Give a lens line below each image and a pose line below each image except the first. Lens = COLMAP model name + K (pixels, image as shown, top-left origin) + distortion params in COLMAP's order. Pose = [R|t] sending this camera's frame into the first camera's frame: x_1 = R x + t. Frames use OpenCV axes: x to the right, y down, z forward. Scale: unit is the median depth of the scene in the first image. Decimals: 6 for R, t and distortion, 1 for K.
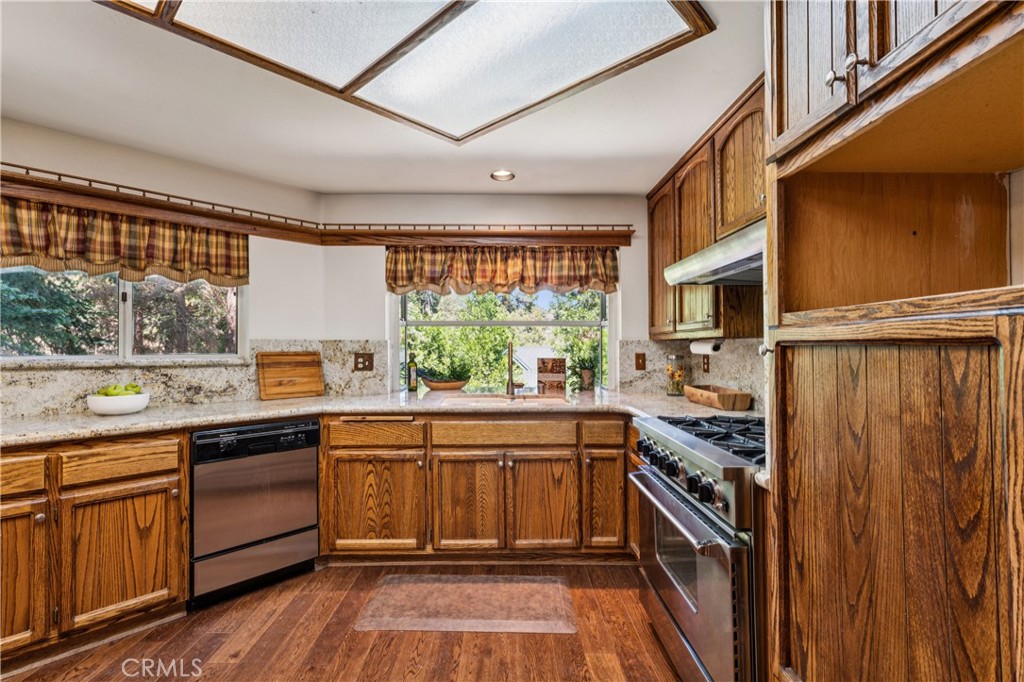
lens RADIAL K [[465.1, 0, 511.3], [0, 465.1, 342.7], [0, 0, 1]] dist [-0.009835, 0.002339]
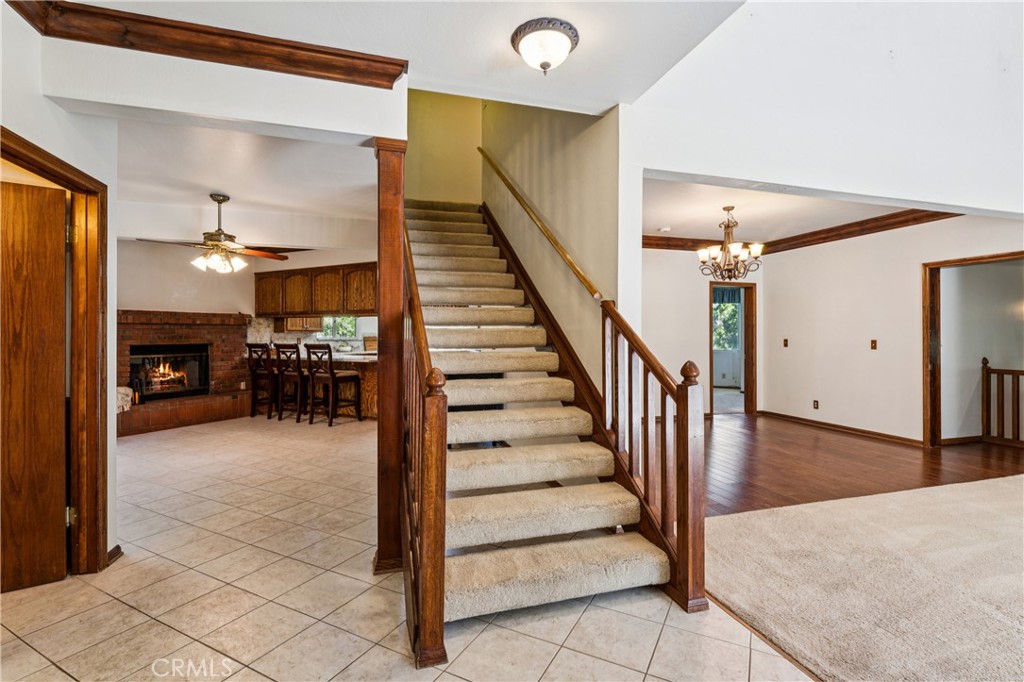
lens RADIAL K [[465.1, 0, 514.3], [0, 465.1, 338.6], [0, 0, 1]] dist [-0.009835, 0.002339]
pose [[0.962465, -0.000549, 0.271407, -0.457902], [-0.004879, 0.999801, 0.019324, -0.039193], [-0.271363, -0.019923, 0.962271, -2.863469]]
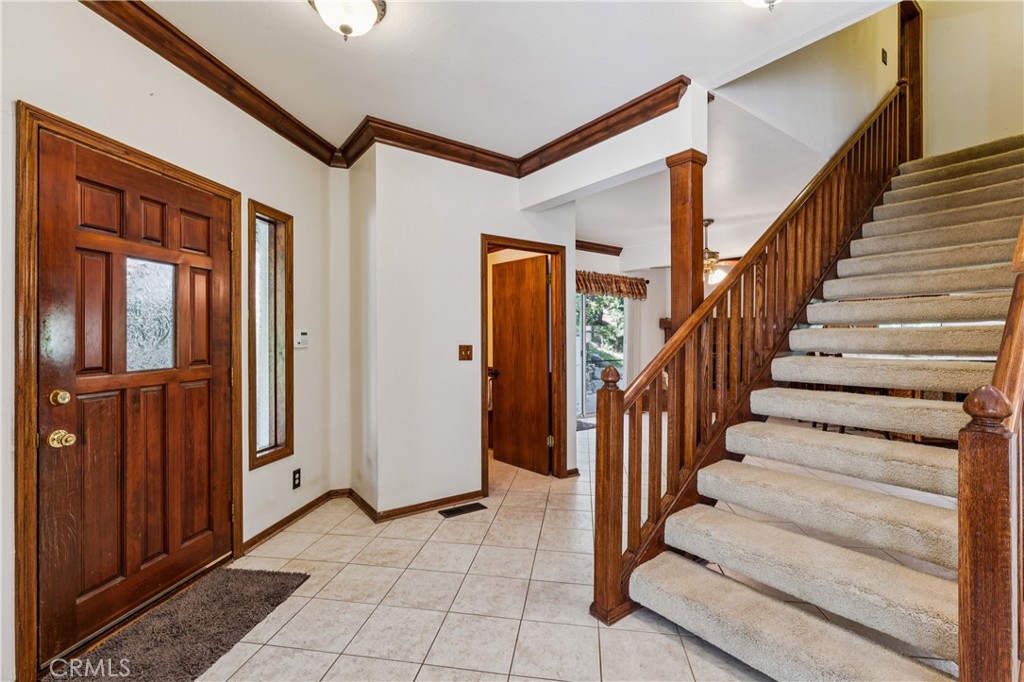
lens RADIAL K [[465.1, 0, 522.9], [0, 465.1, 332.0], [0, 0, 1]] dist [-0.009835, 0.002339]
pose [[0.578191, -0.005442, -0.815884, 0.209237], [0.008035, 0.999967, -0.000976, -0.036631], [0.815862, -0.005991, 0.578215, -2.742558]]
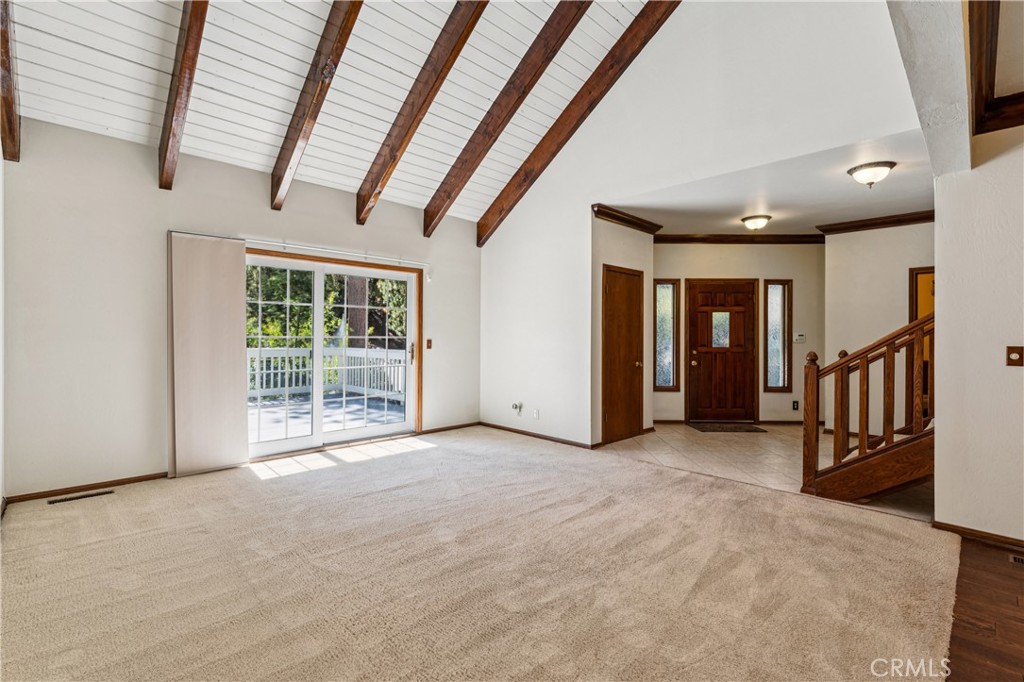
lens RADIAL K [[465.1, 0, 501.8], [0, 465.1, 334.2], [0, 0, 1]] dist [-0.009835, 0.002339]
pose [[-0.739834, -0.002934, -0.672783, 1.707494], [0.001790, 0.999978, -0.006330, -0.032661], [0.672787, -0.005888, -0.739813, -1.763827]]
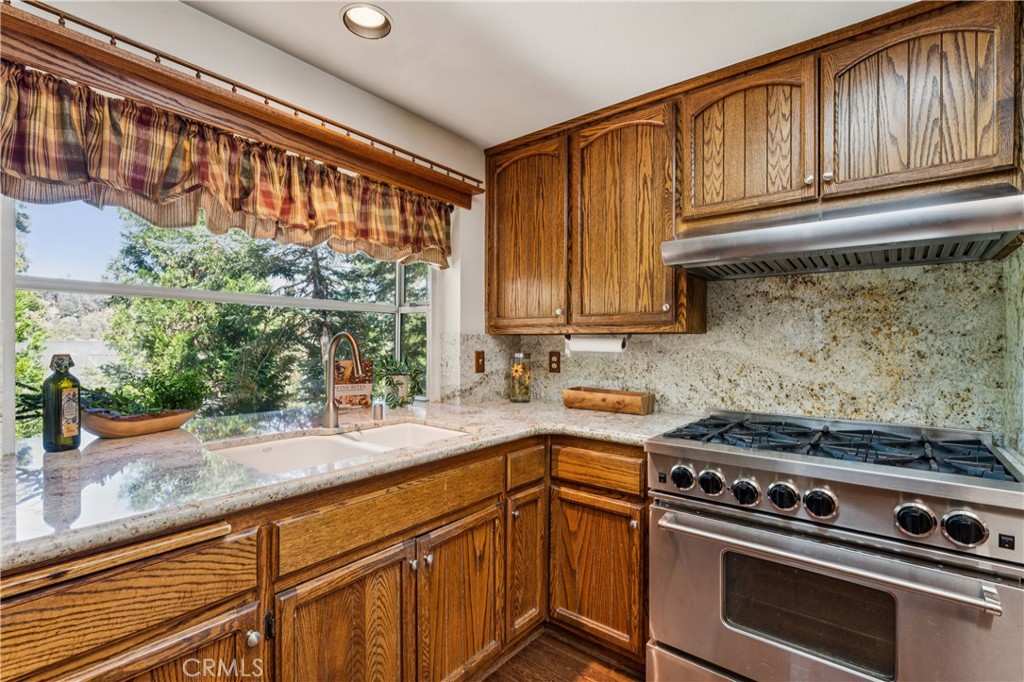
lens RADIAL K [[465.1, 0, 508.1], [0, 465.1, 344.0], [0, 0, 1]] dist [-0.009835, 0.002339]
pose [[0.639871, 0.002800, 0.768478, -0.352986], [-0.011387, 0.999918, 0.005838, 0.007237], [-0.768398, -0.012486, 0.639850, 0.577676]]
